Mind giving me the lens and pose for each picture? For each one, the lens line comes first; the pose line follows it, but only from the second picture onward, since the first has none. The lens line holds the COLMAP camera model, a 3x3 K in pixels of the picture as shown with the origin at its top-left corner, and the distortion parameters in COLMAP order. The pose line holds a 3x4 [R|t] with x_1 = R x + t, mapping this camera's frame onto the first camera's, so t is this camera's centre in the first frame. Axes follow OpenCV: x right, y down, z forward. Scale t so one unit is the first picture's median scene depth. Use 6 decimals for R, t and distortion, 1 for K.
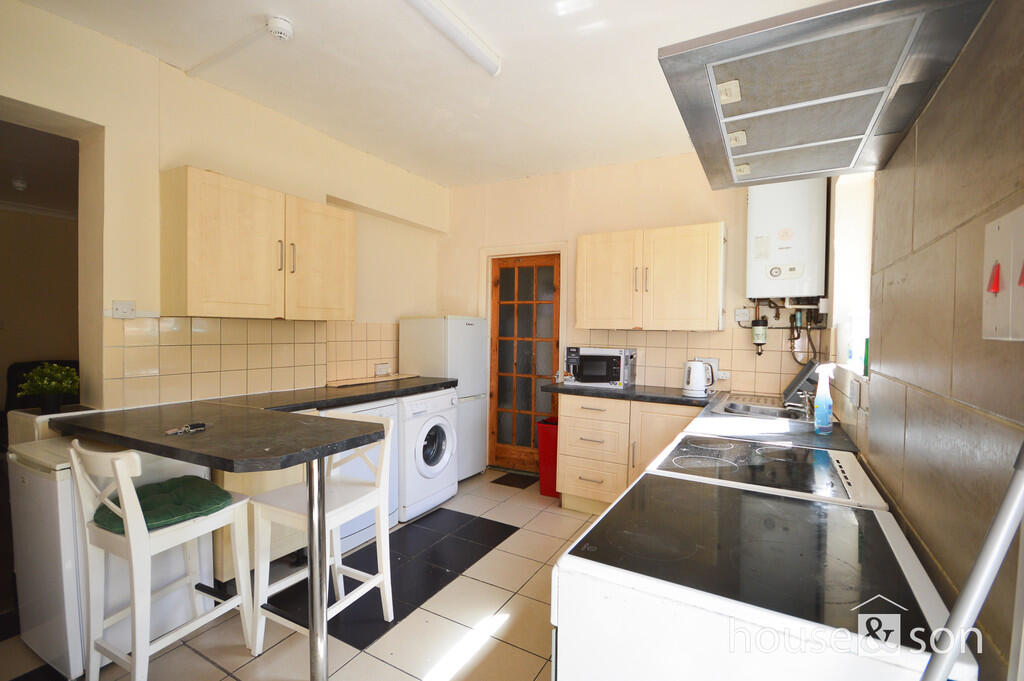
lens RADIAL K [[462.0, 0, 512.0], [0, 462.0, 340.5], [0, 0, 1]] dist [-0.001060, -0.000166]
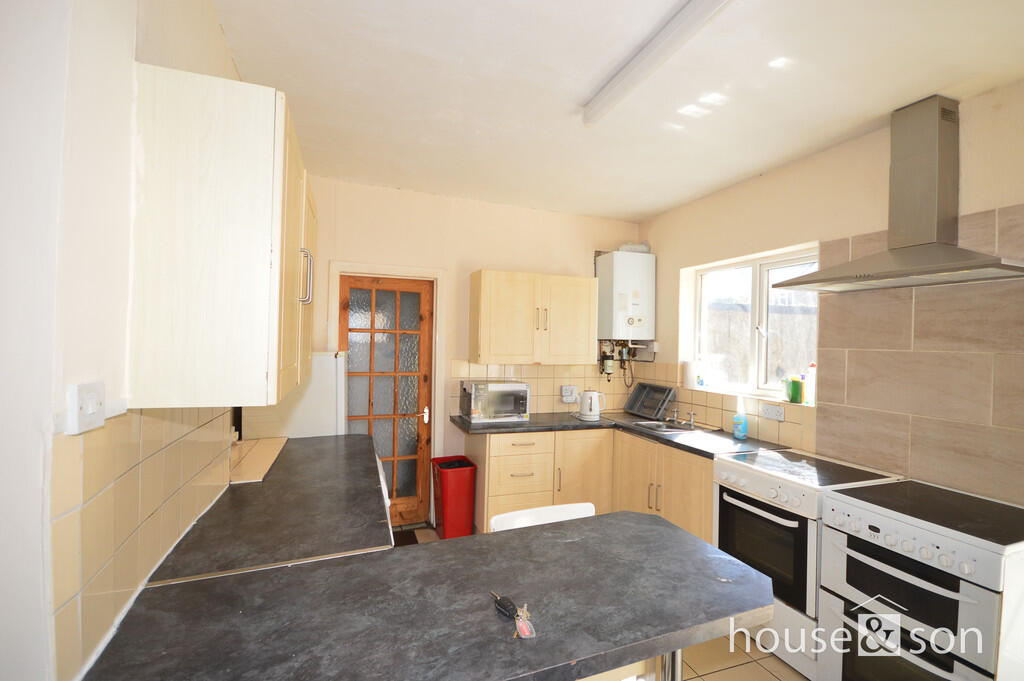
lens RADIAL K [[462.0, 0, 512.0], [0, 462.0, 340.5], [0, 0, 1]] dist [-0.001060, -0.000166]
pose [[0.655176, -0.000978, 0.755476, -0.617751], [0.005026, 0.999983, -0.003064, -0.080455], [-0.755460, 0.005805, 0.655169, 0.336478]]
